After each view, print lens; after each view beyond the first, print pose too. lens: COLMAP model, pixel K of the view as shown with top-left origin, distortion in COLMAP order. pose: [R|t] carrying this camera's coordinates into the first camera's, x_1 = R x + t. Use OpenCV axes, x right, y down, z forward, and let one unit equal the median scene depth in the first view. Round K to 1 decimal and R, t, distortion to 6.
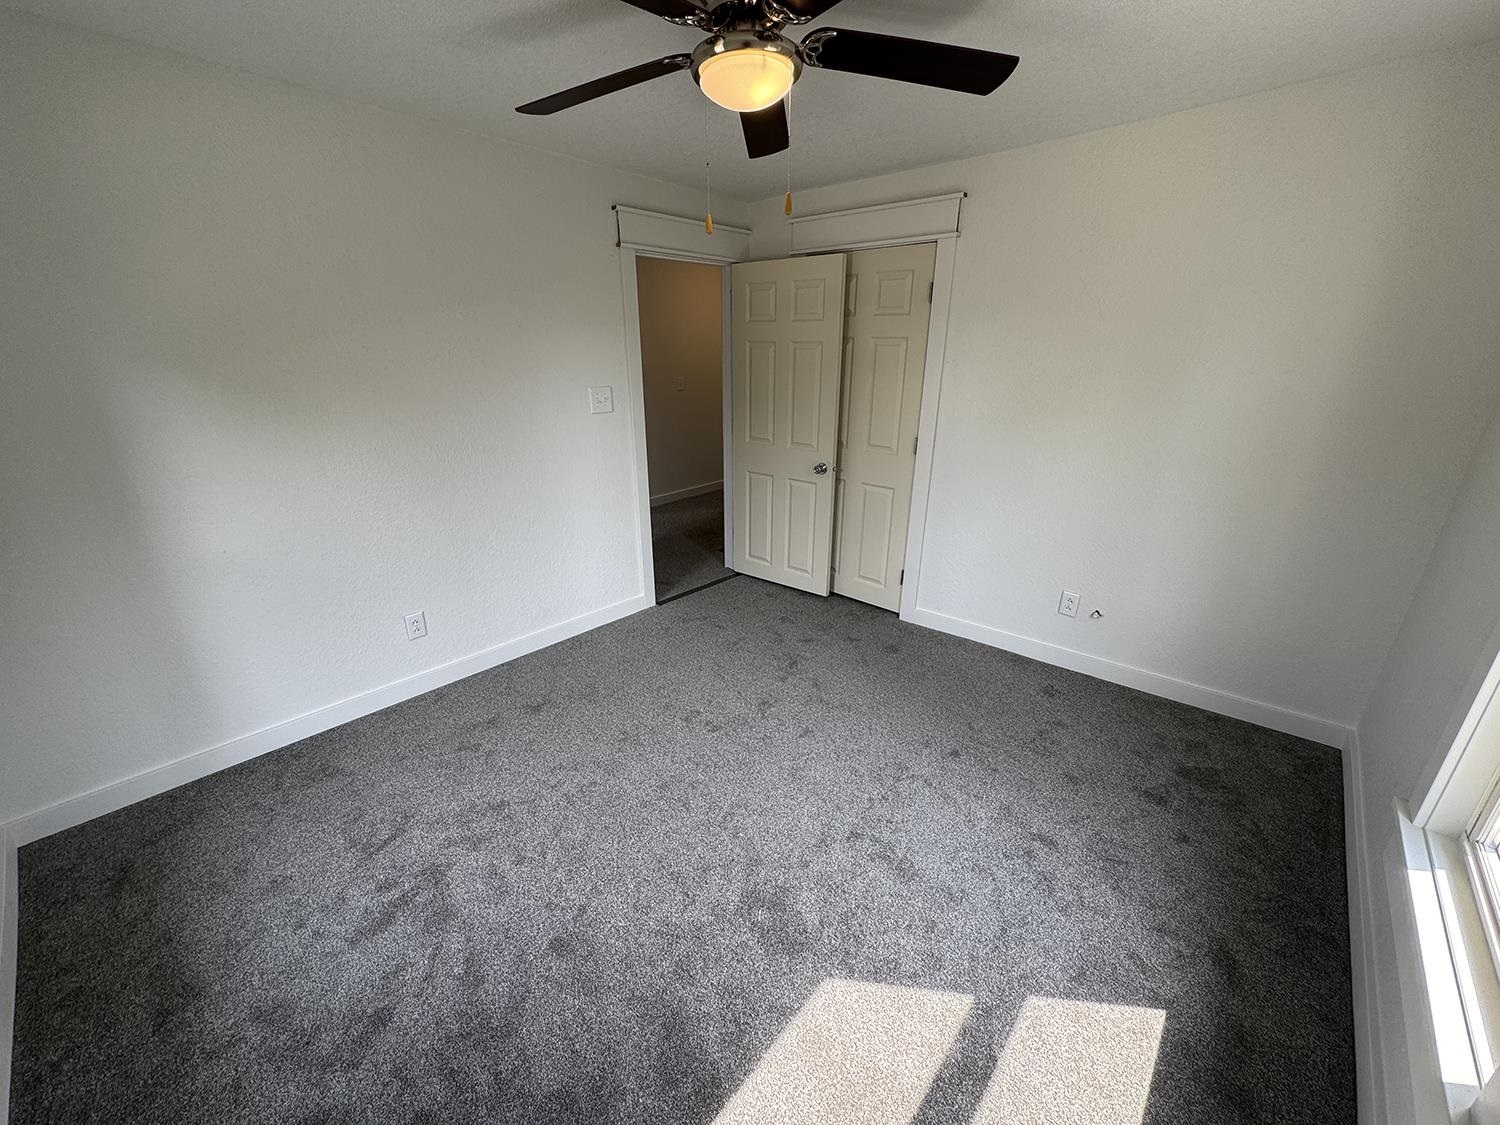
lens RADIAL K [[602.5, 0, 748.2], [0, 602.5, 558.8], [0, 0, 1]] dist [0.000857, 0.000615]
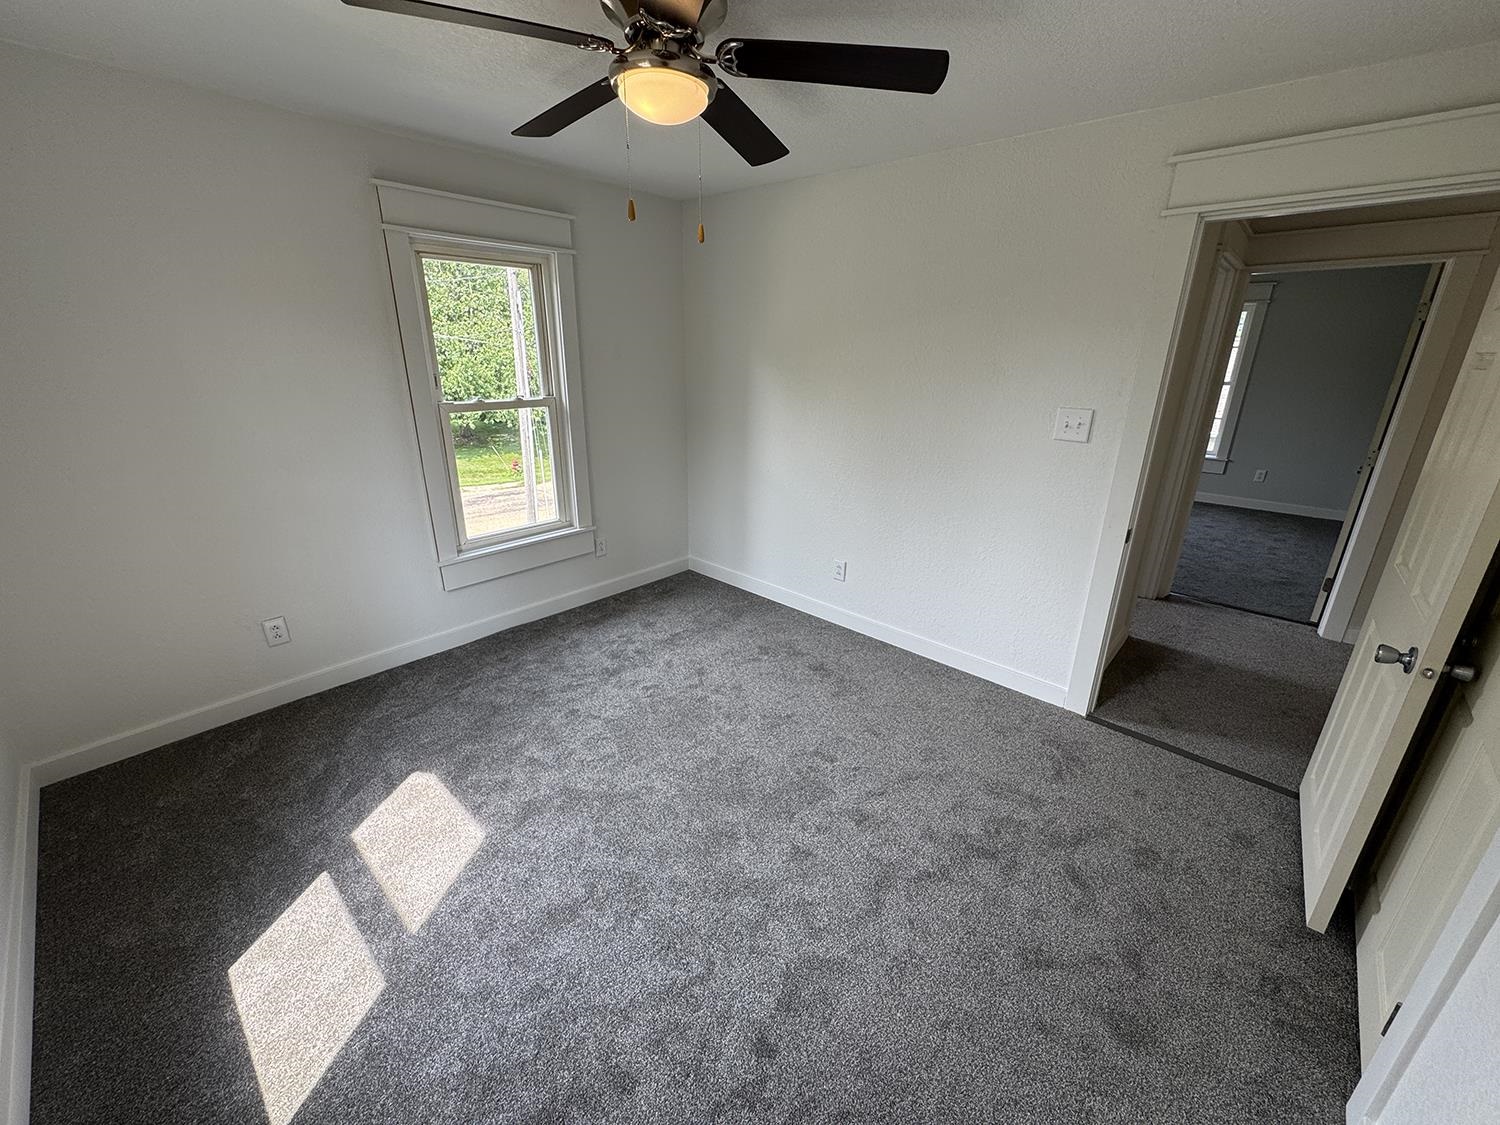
lens RADIAL K [[600.3, 0, 747.2], [0, 600.3, 560.8], [0, 0, 1]] dist [-0.003753, 0.000539]
pose [[-0.008808, 0.329259, -0.944199, 0.724853], [-0.350862, 0.883185, 0.311255, -0.263081], [0.936386, 0.334025, 0.107746, 0.755847]]
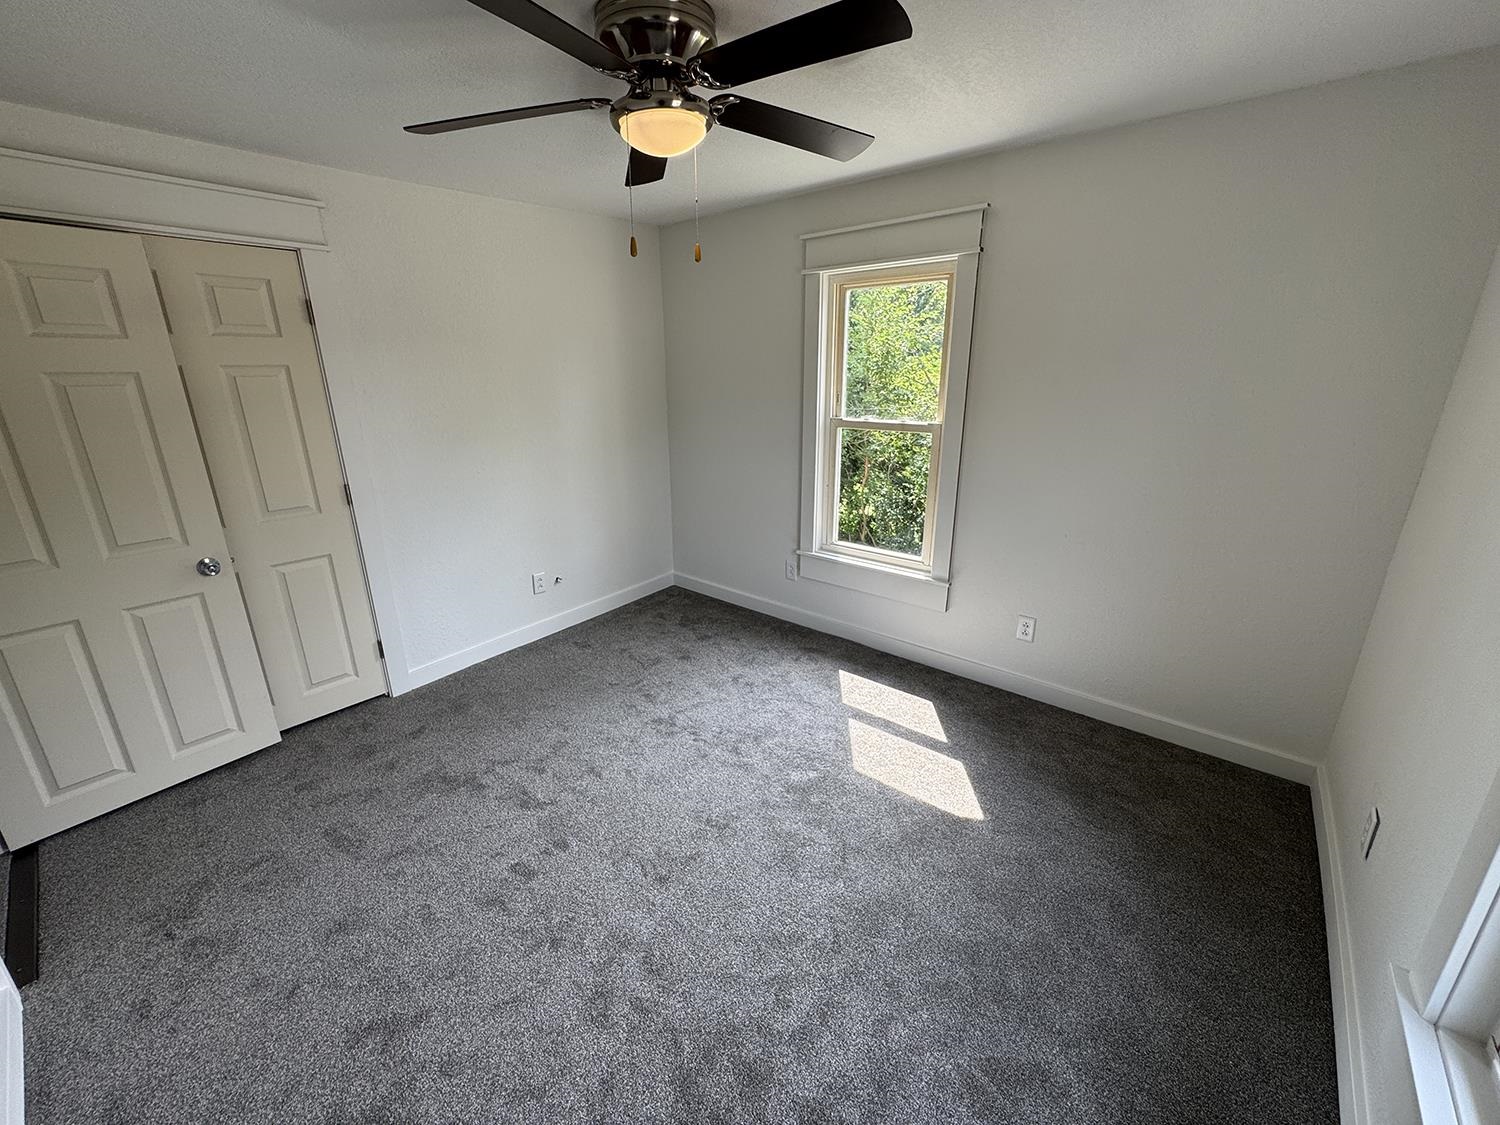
lens RADIAL K [[602.5, 0, 748.2], [0, 602.5, 558.8], [0, 0, 1]] dist [0.000857, 0.000615]
pose [[-0.031003, -0.302958, 0.952500, -0.748371], [0.348834, 0.889758, 0.294356, -0.216464], [-0.936672, 0.341390, 0.078097, 0.605115]]
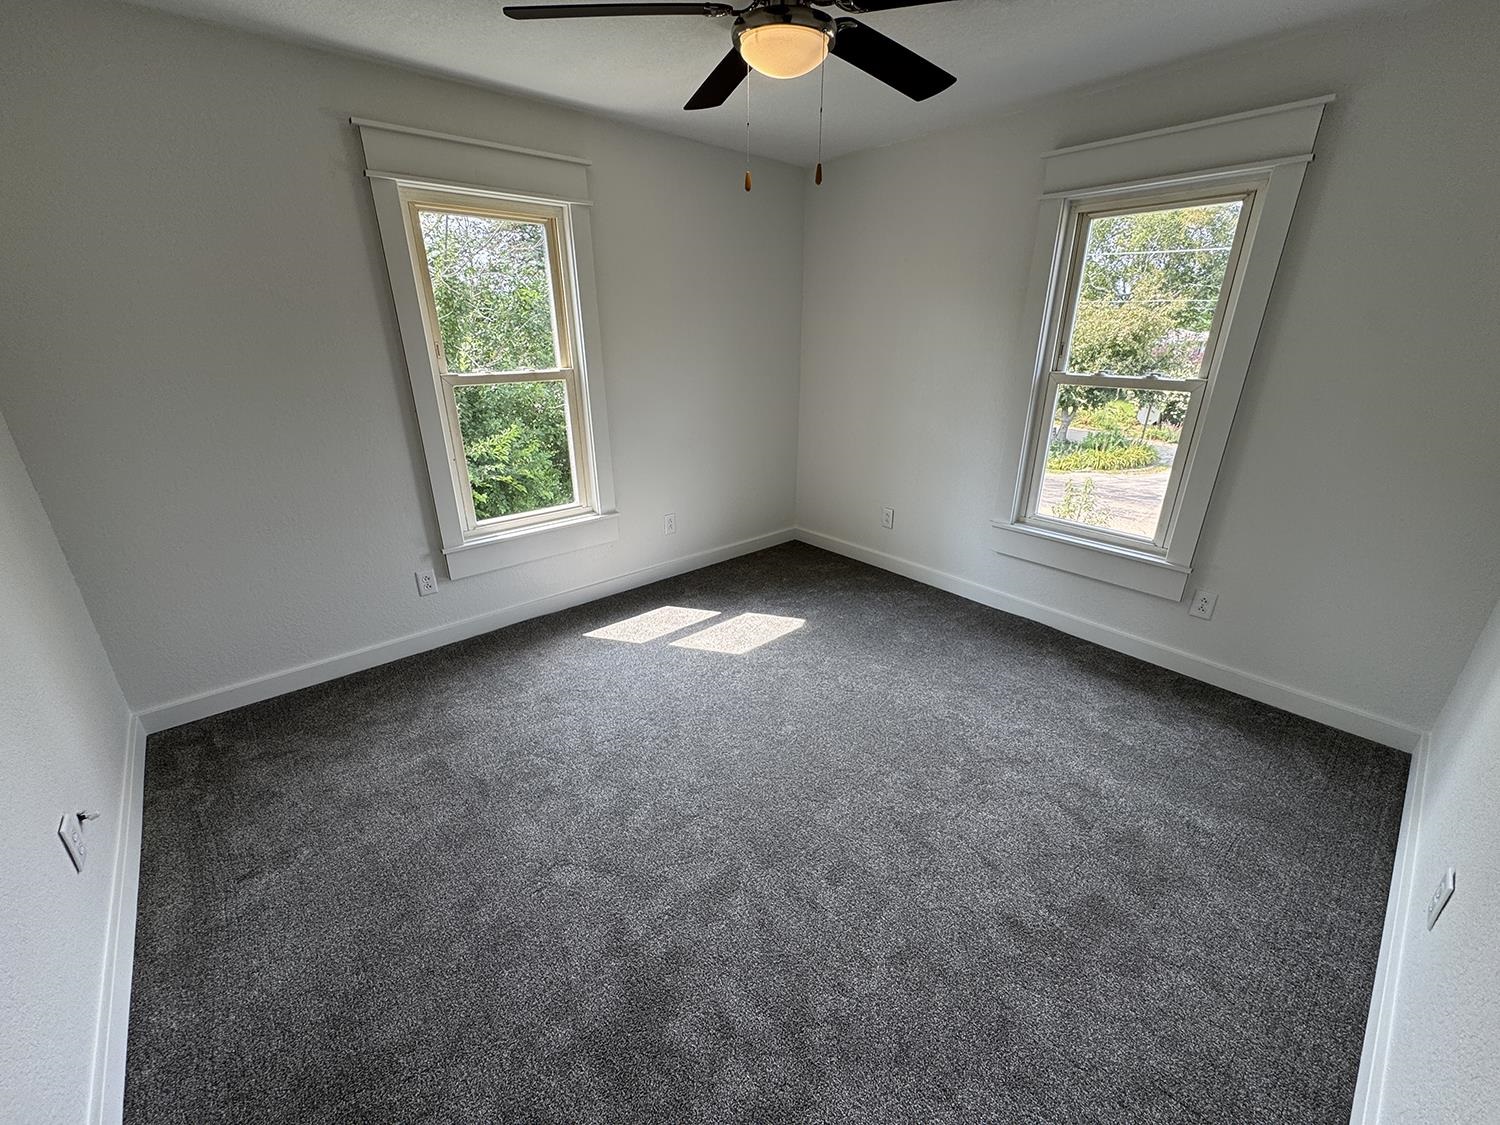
lens RADIAL K [[600.3, 0, 747.2], [0, 600.3, 560.8], [0, 0, 1]] dist [-0.003753, 0.000539]
pose [[-0.992162, -0.045937, 0.116211, -0.061503], [0.042204, 0.752154, 0.657635, -0.472514], [-0.117619, 0.657385, -0.744319, 1.392135]]
